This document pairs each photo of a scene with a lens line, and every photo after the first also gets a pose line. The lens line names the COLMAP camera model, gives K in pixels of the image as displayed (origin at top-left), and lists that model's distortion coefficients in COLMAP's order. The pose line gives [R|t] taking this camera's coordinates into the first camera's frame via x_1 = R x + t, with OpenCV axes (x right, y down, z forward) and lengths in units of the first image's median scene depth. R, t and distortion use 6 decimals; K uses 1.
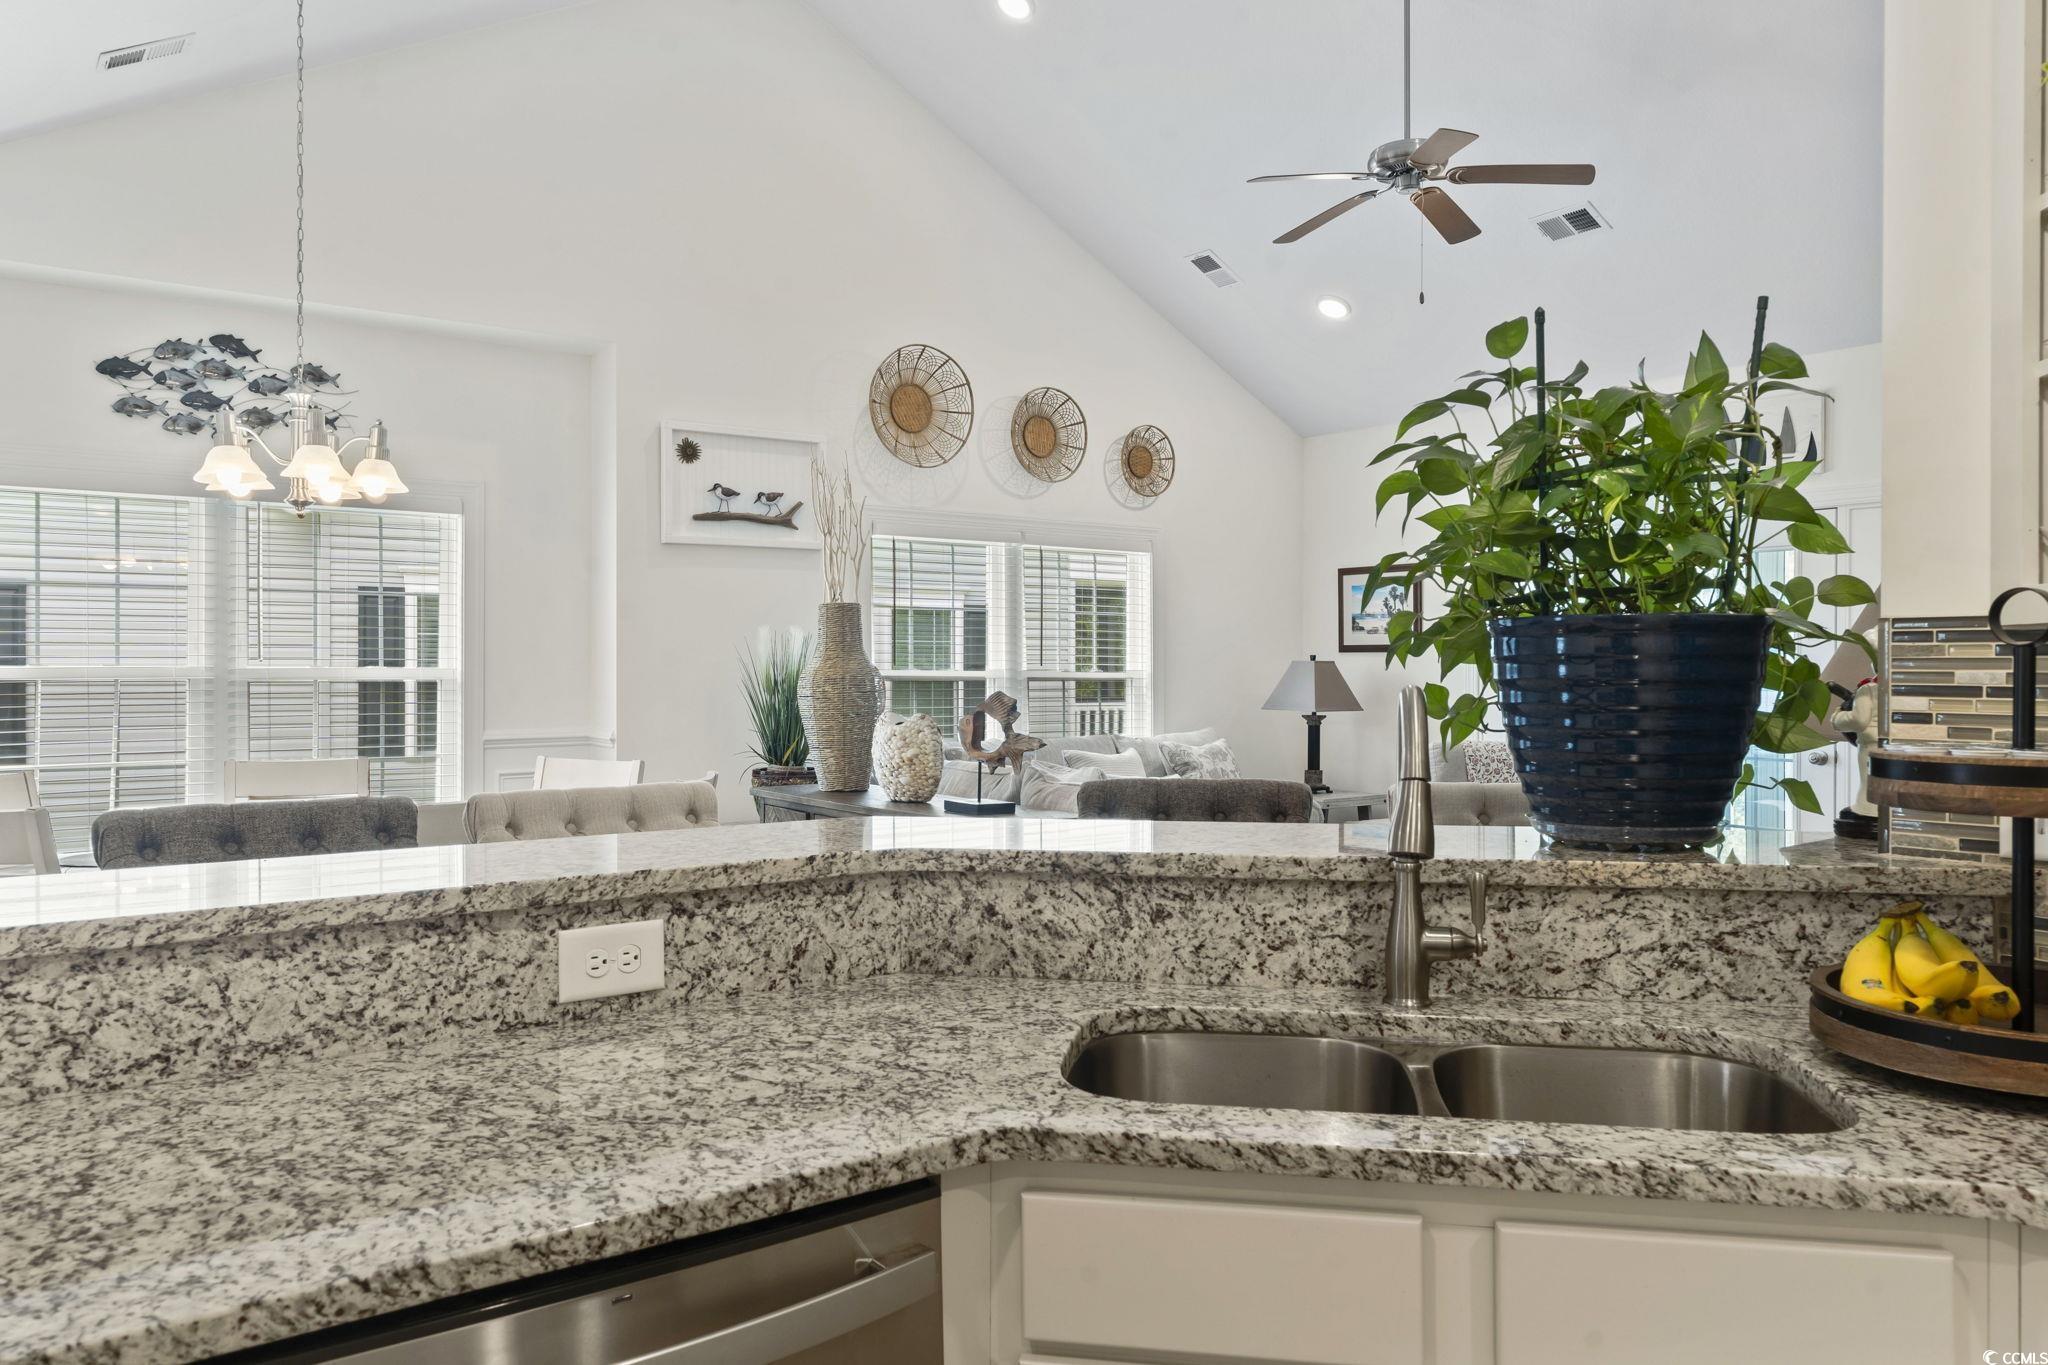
lens RADIAL K [[1449.4, 0, 1011.9], [0, 1449.4, 675.1], [0, 0, 1]] dist [0.001511, 0.000044]
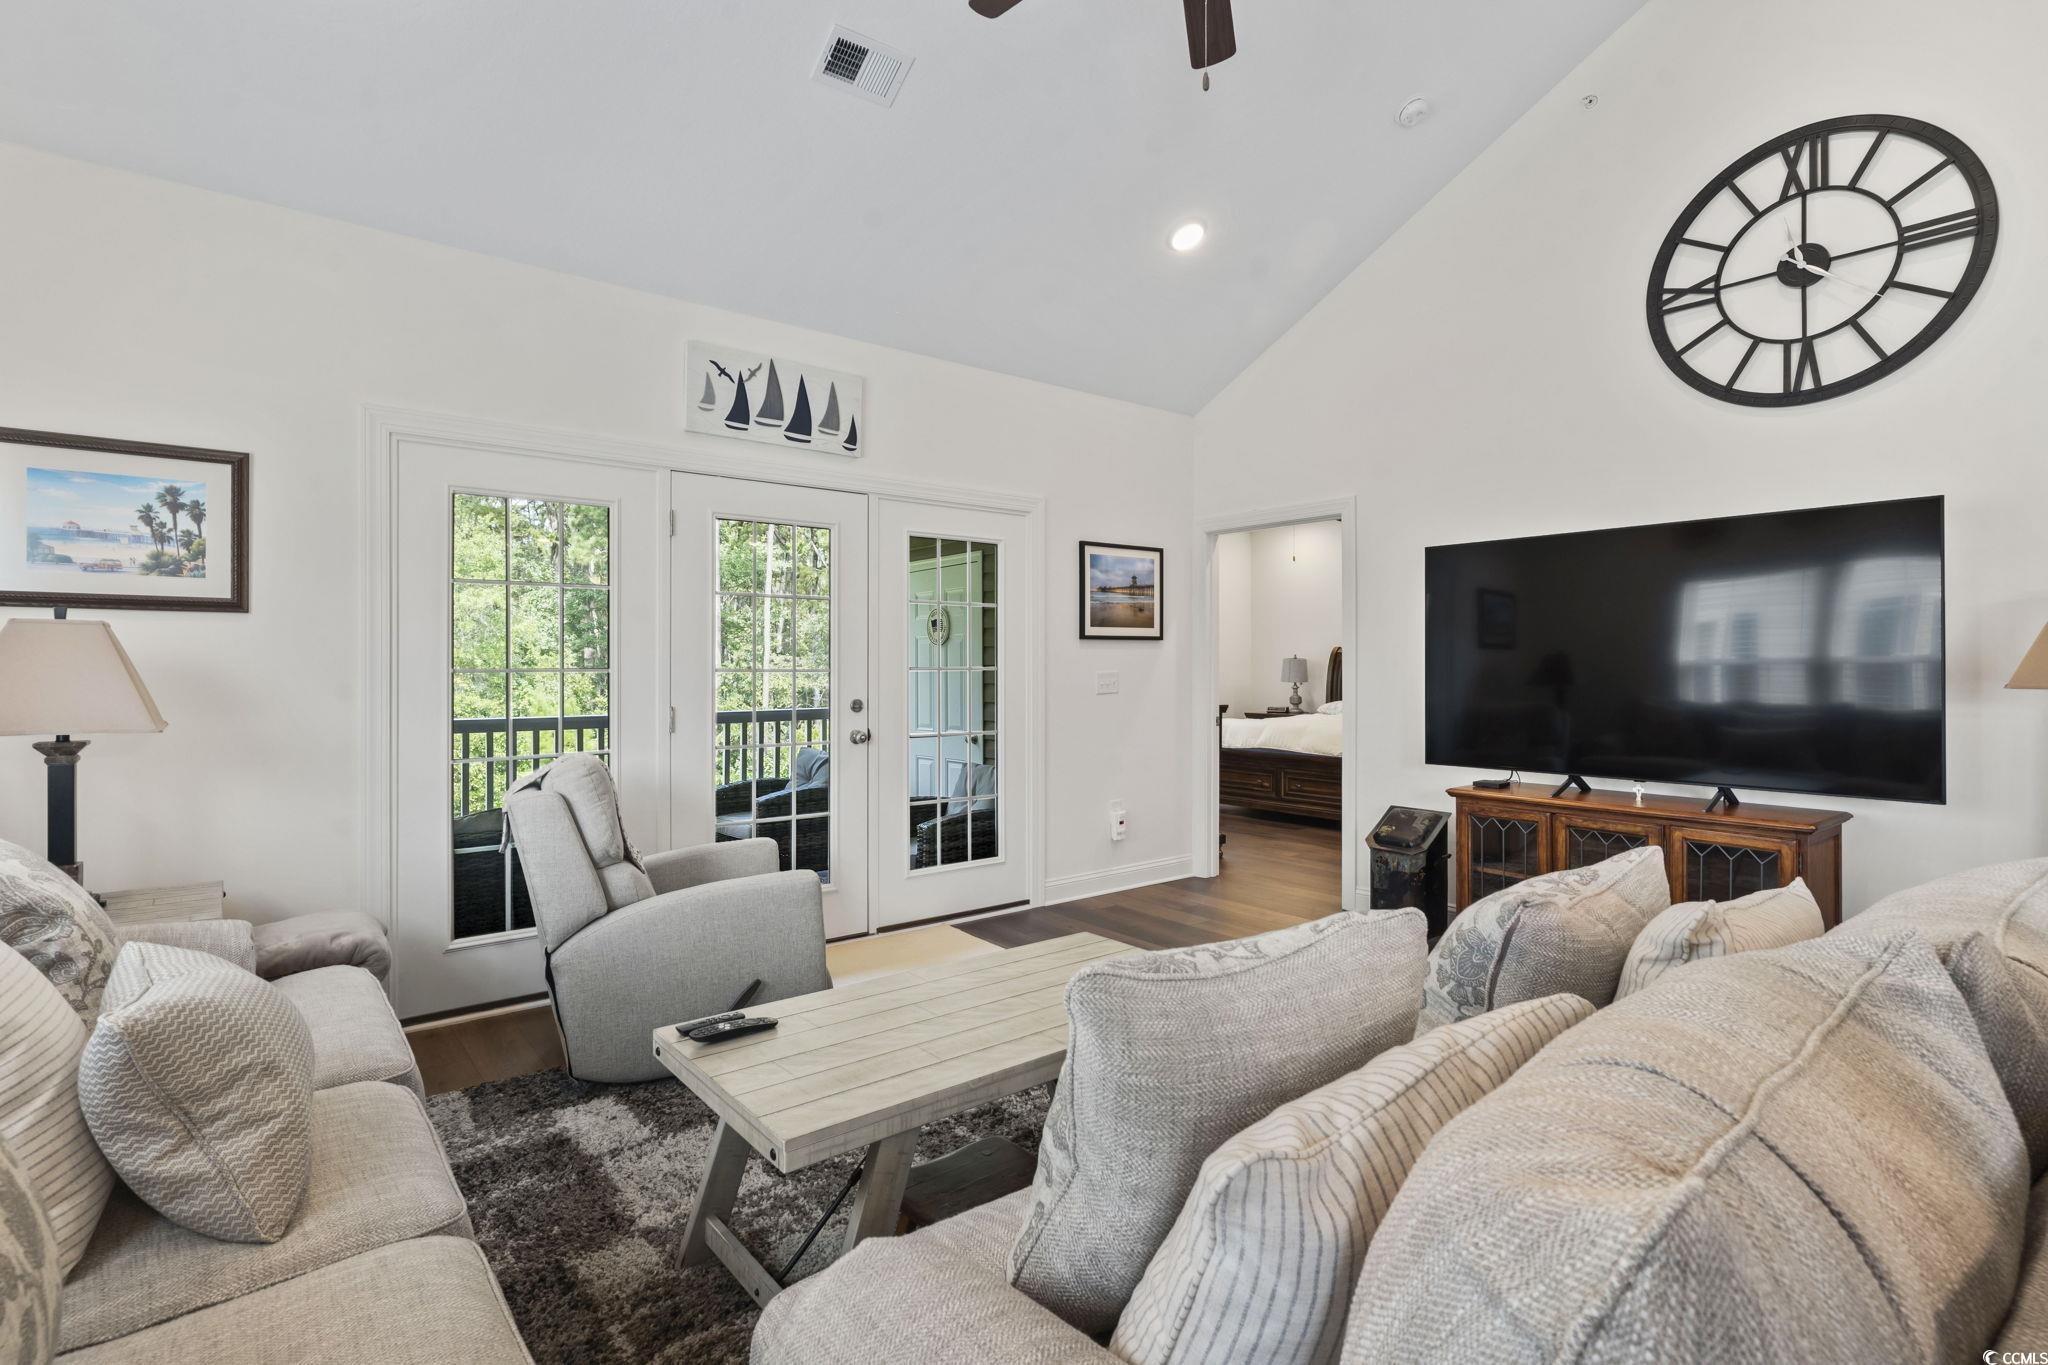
lens RADIAL K [[981.6, 0, 1023.8], [0, 981.6, 662.3], [0, 0, 1]] dist [-0.000783, -0.000310]
pose [[-0.042126, 0.001664, 0.999111, -0.158073], [0.004433, 0.999989, -0.001479, 0.006954], [-0.999102, 0.004367, -0.042133, 1.060194]]
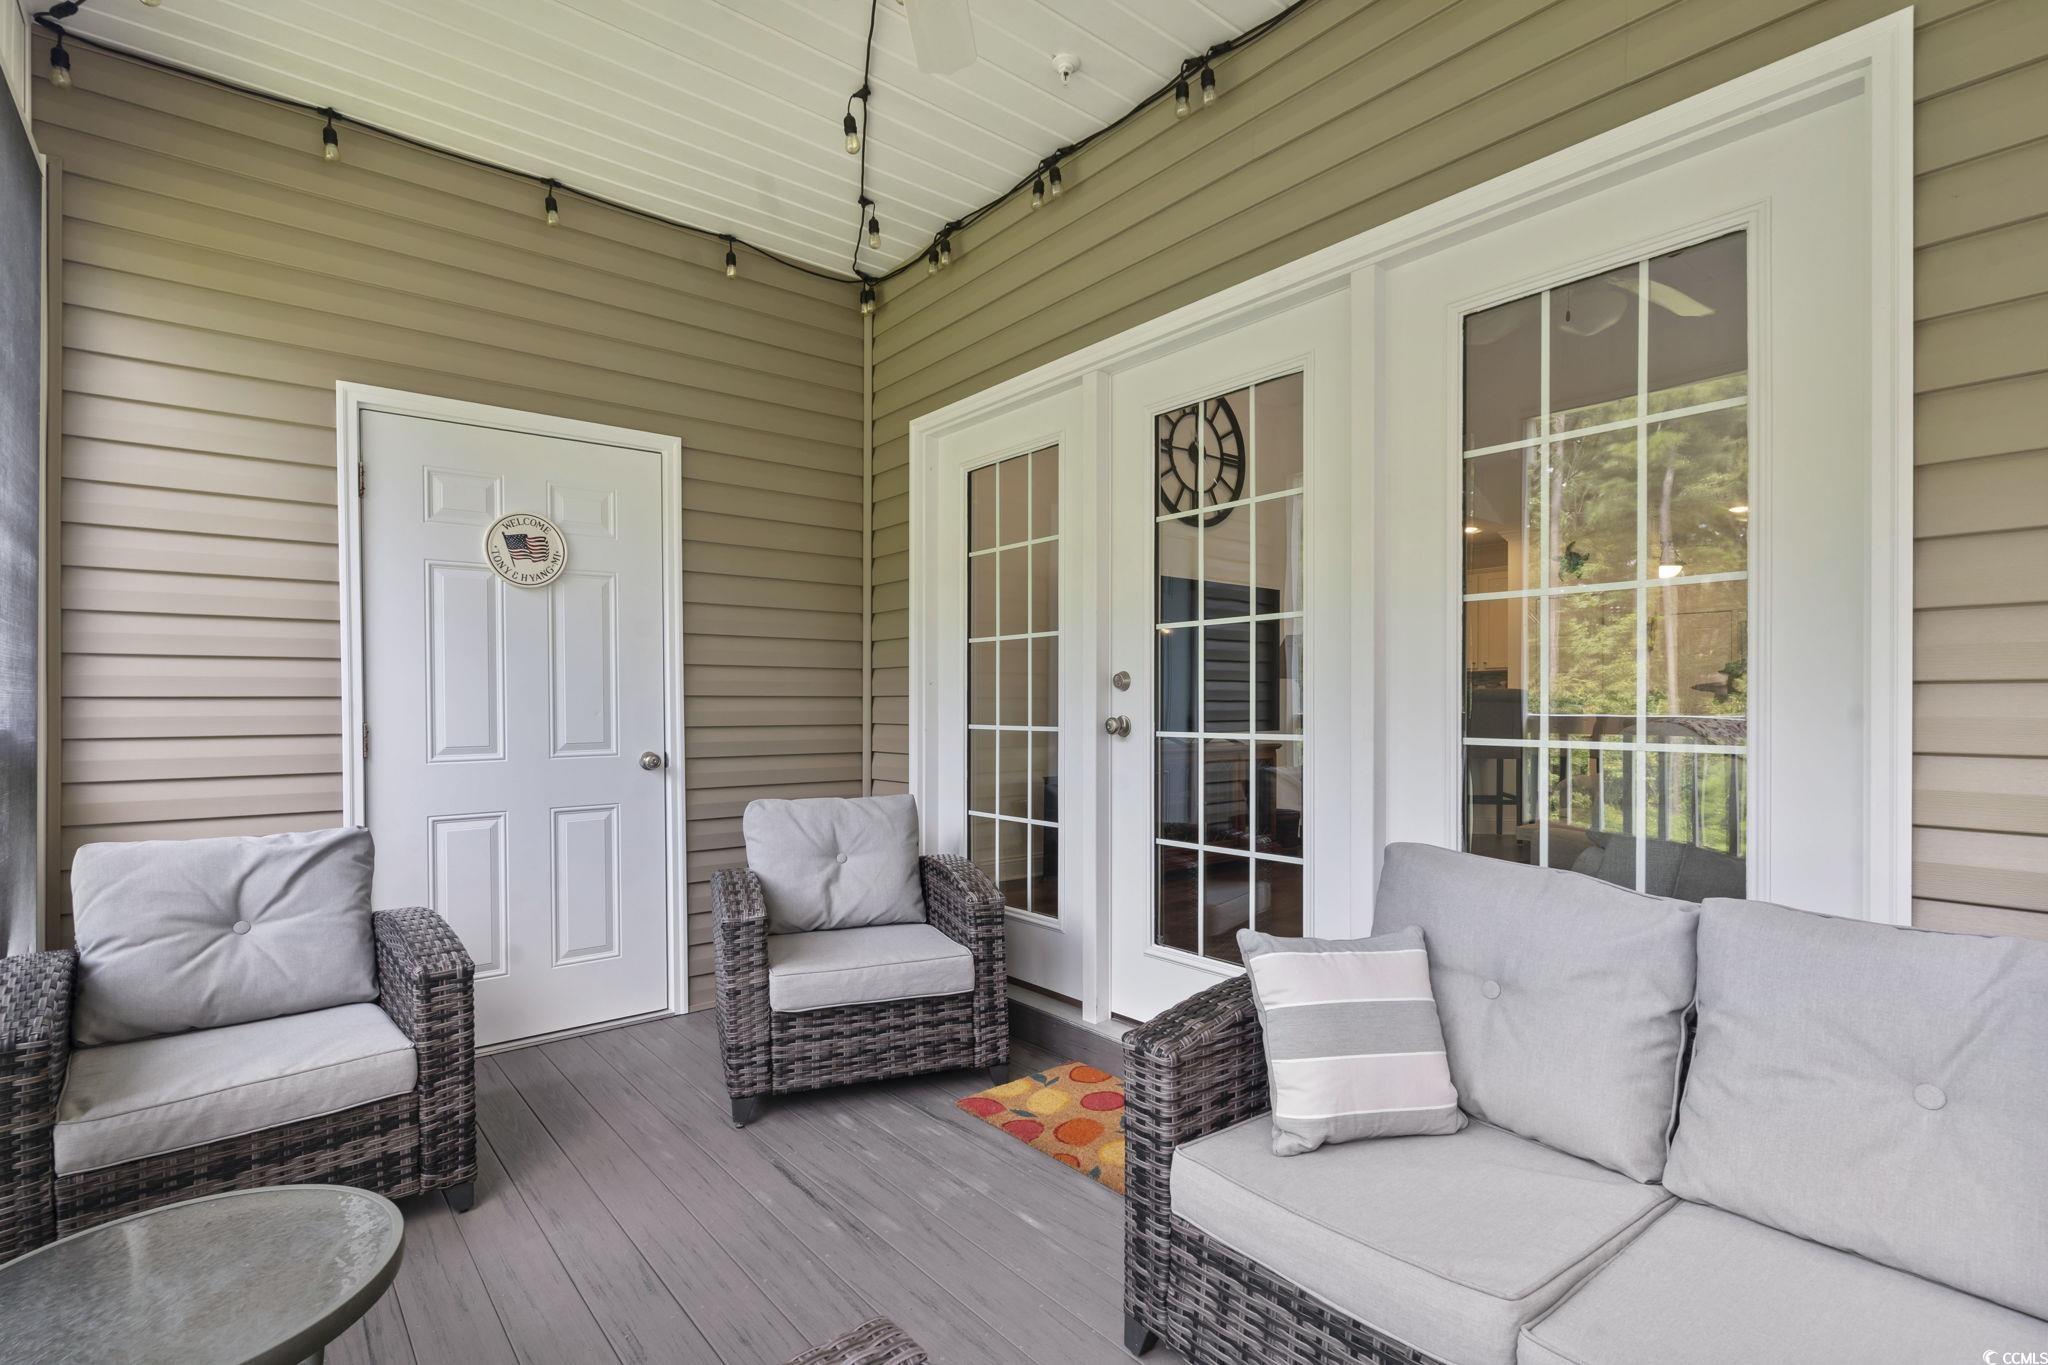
lens RADIAL K [[980.4, 0, 1017.0], [0, 980.4, 666.3], [0, 0, 1]] dist [0.000643, -0.000020]
pose [[-0.998959, -0.001016, -0.045606, 0.736135], [0.000239, 0.999622, -0.027495, 0.047806], [0.045617, -0.027477, -0.998581, 1.721308]]
